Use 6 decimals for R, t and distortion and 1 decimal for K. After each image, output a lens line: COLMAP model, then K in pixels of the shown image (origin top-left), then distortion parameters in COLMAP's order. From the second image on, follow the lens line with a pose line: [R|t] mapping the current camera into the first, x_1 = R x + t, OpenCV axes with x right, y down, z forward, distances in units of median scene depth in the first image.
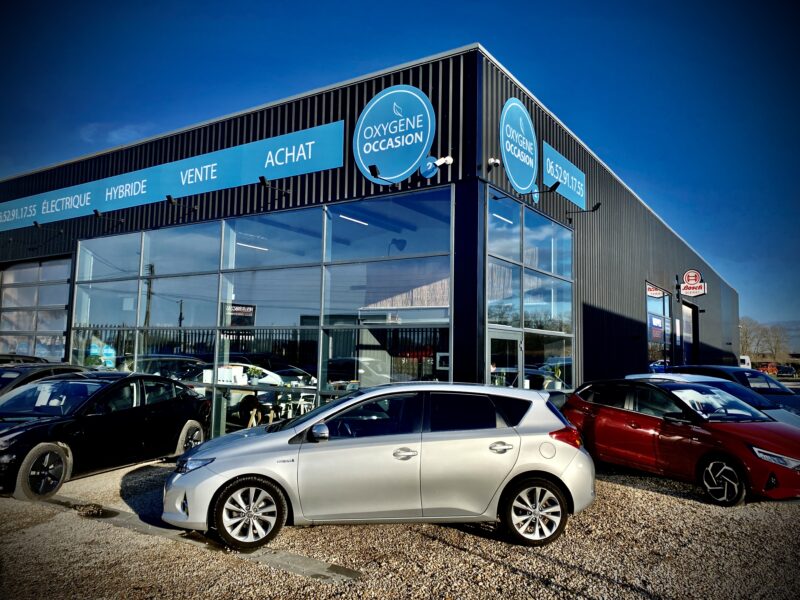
lens RADIAL K [[615.9, 0, 400.0], [0, 615.9, 300.0], [0, 0, 1]] dist [0.066879, -0.091877]
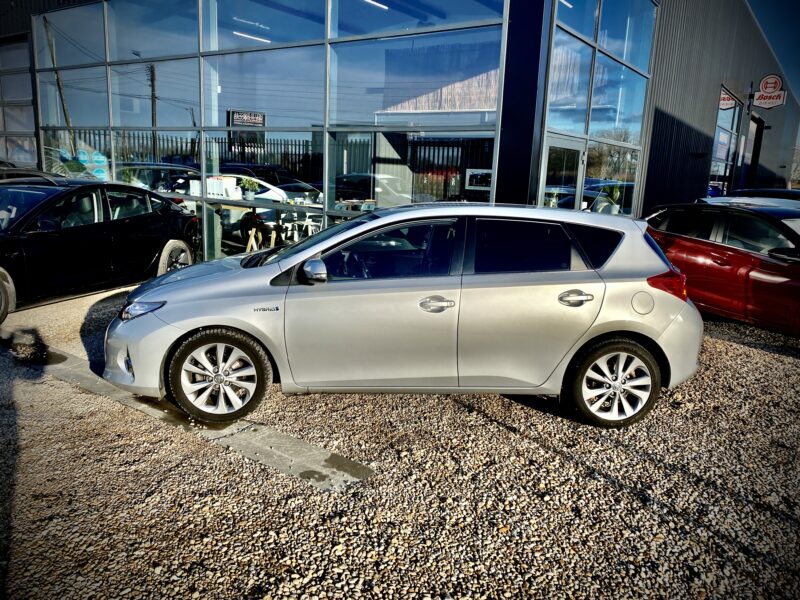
lens RADIAL K [[615.9, 0, 400.0], [0, 615.9, 300.0], [0, 0, 1]] dist [0.066879, -0.091877]
pose [[0.999308, 0.027986, -0.024501, -0.015998], [-0.019849, 0.958304, 0.285062, 0.044632], [0.031457, -0.284378, 0.958196, 0.315103]]
